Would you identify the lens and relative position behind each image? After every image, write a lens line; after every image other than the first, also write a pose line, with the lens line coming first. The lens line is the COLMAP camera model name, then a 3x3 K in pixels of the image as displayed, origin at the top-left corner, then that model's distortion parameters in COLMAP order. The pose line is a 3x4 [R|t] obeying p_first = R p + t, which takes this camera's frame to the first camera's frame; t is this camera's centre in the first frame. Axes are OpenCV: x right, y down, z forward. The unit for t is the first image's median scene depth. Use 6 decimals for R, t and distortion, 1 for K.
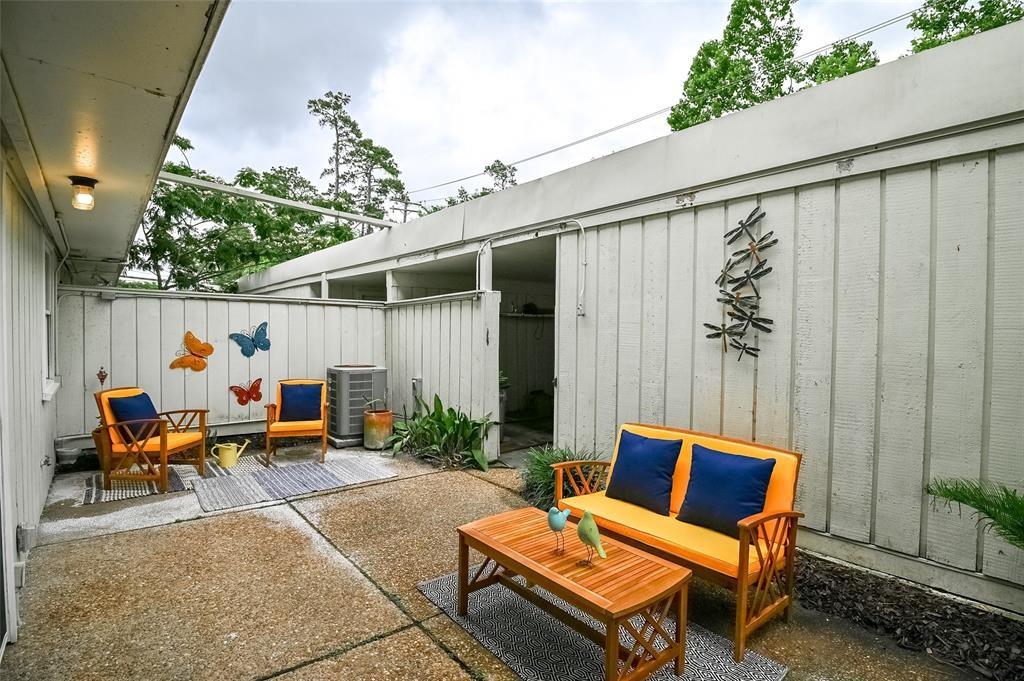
lens RADIAL K [[501.7, 0, 515.2], [0, 501.7, 337.6], [0, 0, 1]] dist [-0.024729, -0.003758]
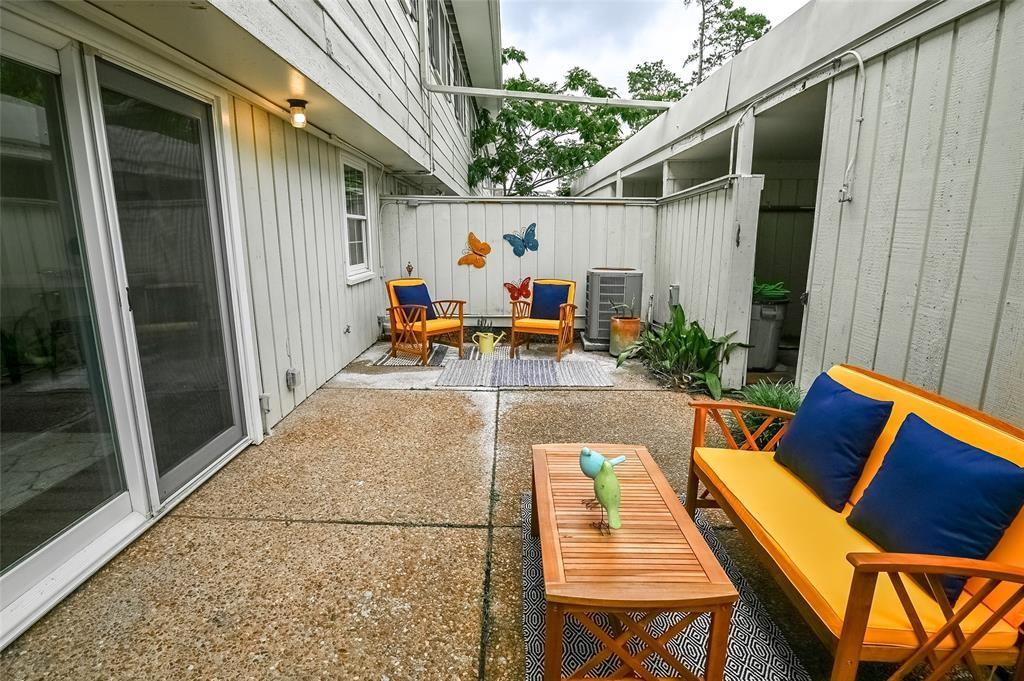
lens RADIAL K [[515.7, 0, 512.0], [0, 515.7, 340.5], [0, 0, 1]] dist [-0.019435, -0.006804]
pose [[0.770944, 0.122189, -0.625072, 0.199598], [-0.004448, 0.982434, 0.186559, 0.011280], [0.636887, -0.141046, 0.757945, 0.145259]]
